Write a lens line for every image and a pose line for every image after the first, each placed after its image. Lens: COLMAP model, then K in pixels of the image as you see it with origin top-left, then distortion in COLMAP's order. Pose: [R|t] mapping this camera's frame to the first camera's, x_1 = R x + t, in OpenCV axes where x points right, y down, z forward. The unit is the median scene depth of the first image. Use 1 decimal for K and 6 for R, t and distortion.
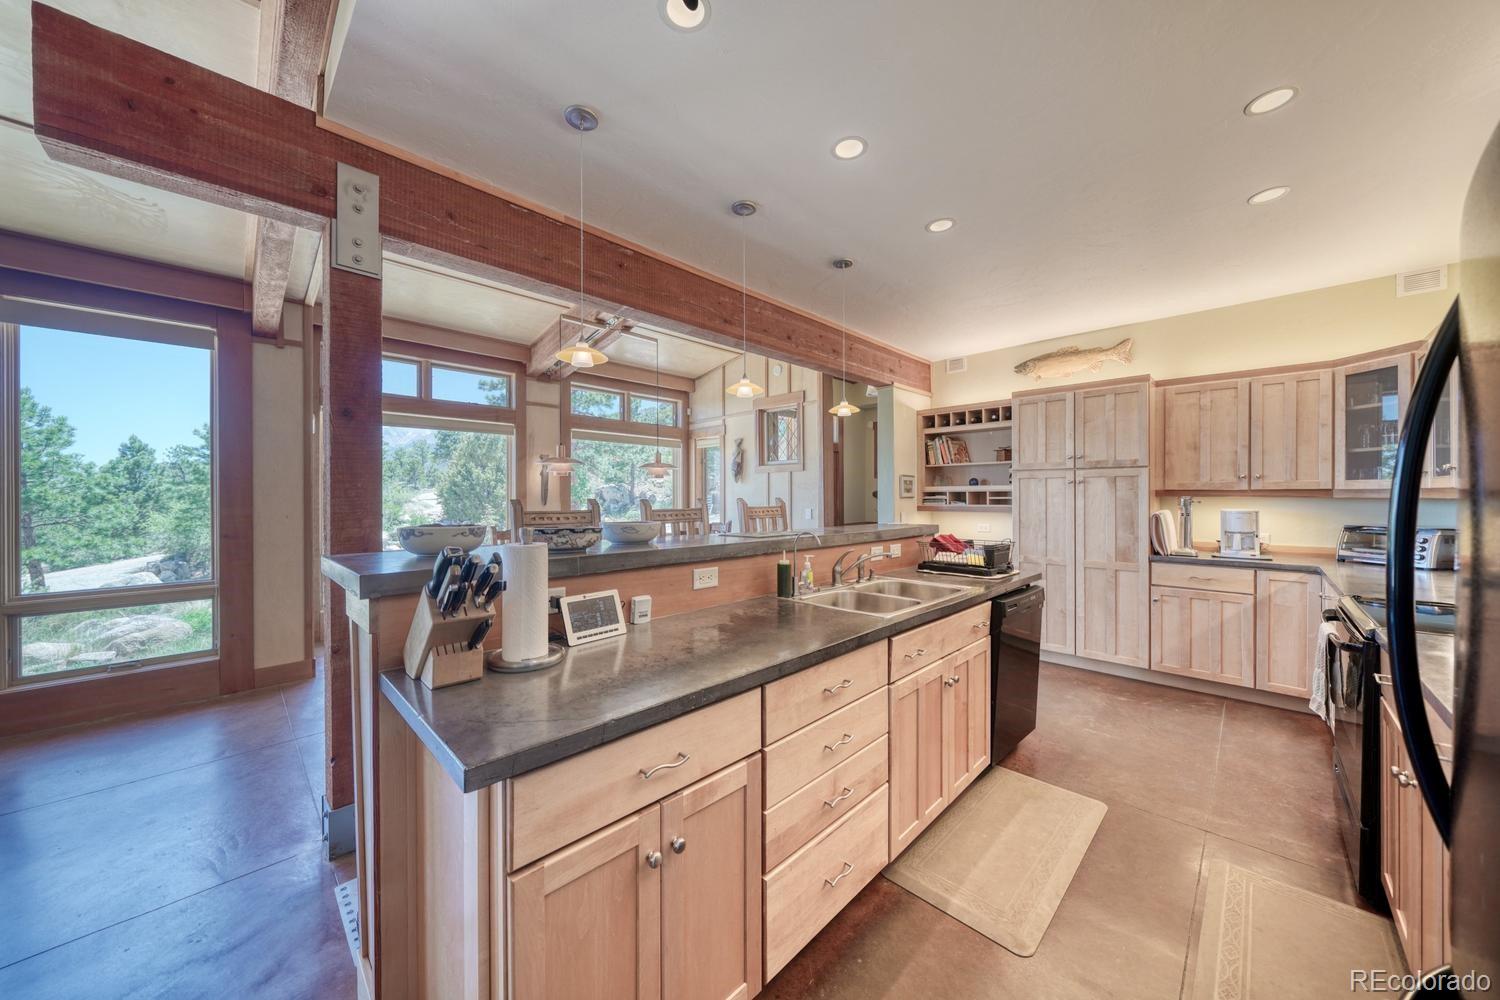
lens RADIAL K [[516.8, 0, 756.1], [0, 516.8, 497.4], [0, 0, 1]] dist [-0.000878, -0.000069]
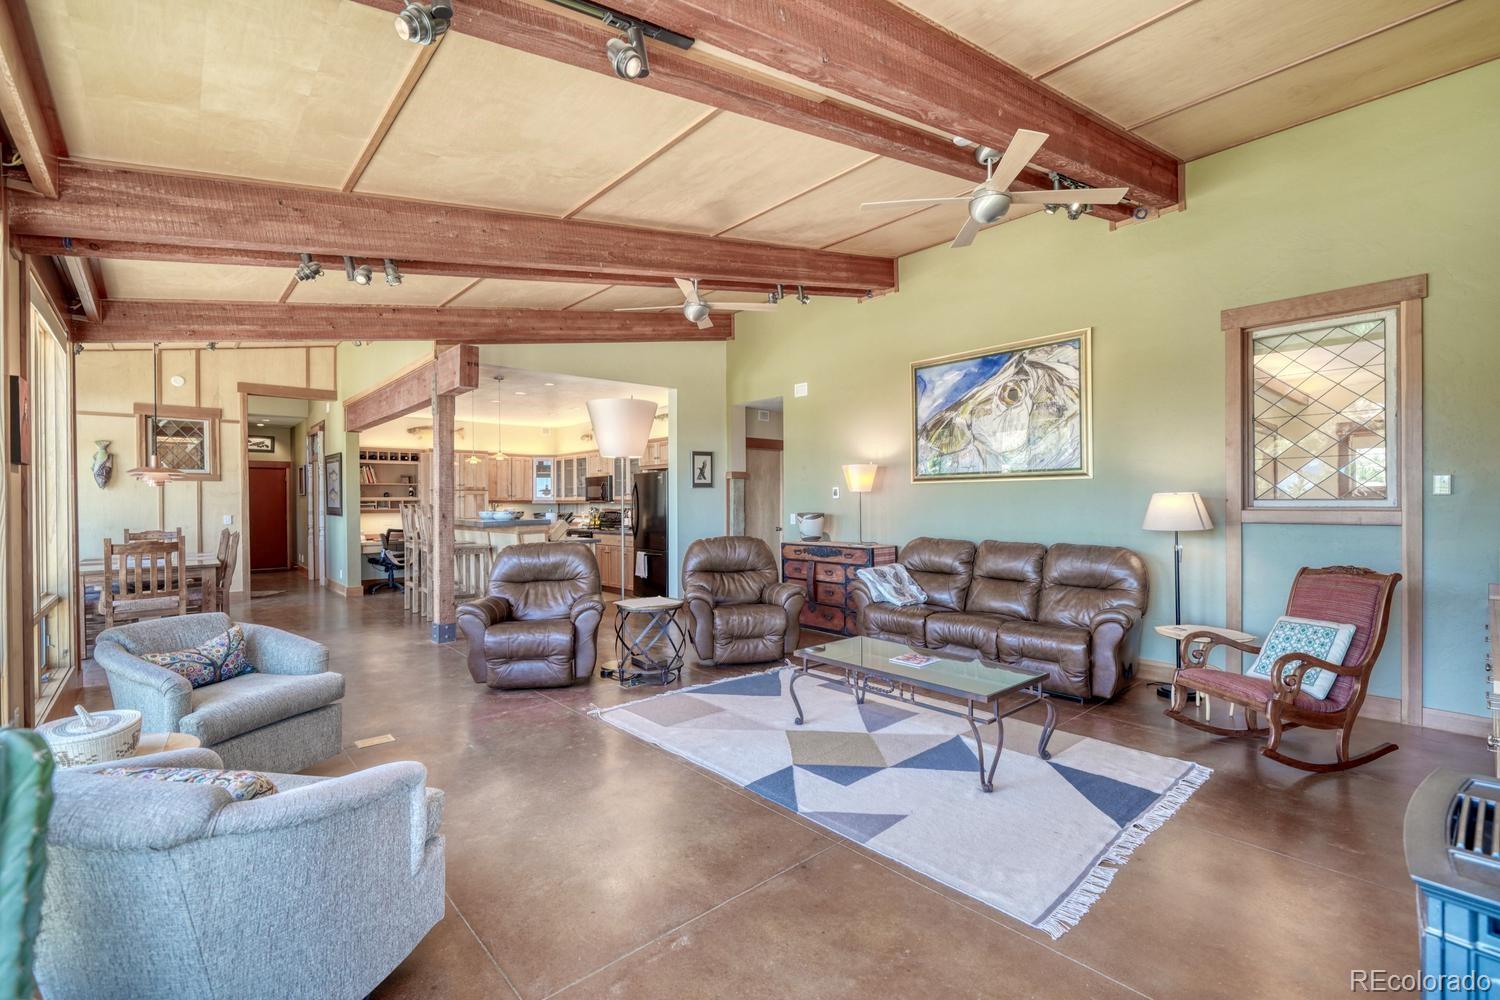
lens RADIAL K [[660.8, 0, 750.0], [0, 660.8, 500.0], [0, 0, 1]] dist [-0.000125, -0.000022]
pose [[0.070679, 0.003638, 0.997492, -1.809725], [0.006732, 0.999969, -0.004124, 0.003568], [-0.997476, 0.007007, 0.070652, -0.338912]]
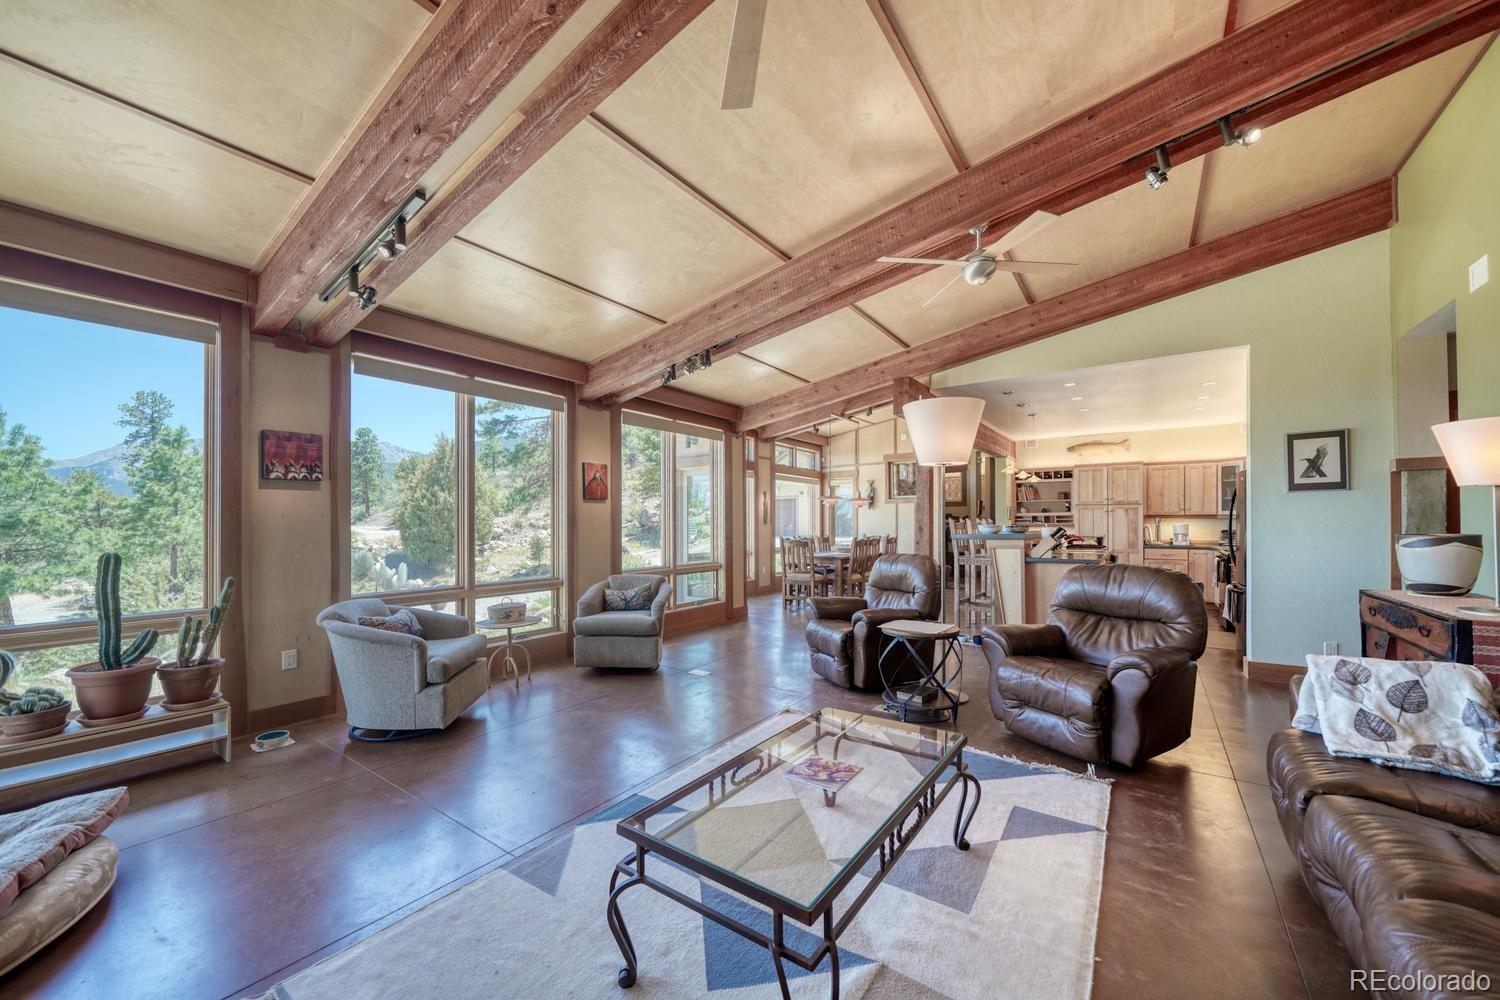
lens RADIAL K [[571.2, 0, 744.1], [0, 571.2, 518.5], [0, 0, 1]] dist [-0.000269, 0.000035]
pose [[0.988831, 0.000156, 0.149039, -1.045957], [0.001167, 0.999961, -0.008787, 0.016619], [-0.149034, 0.008863, 0.988792, -0.934568]]
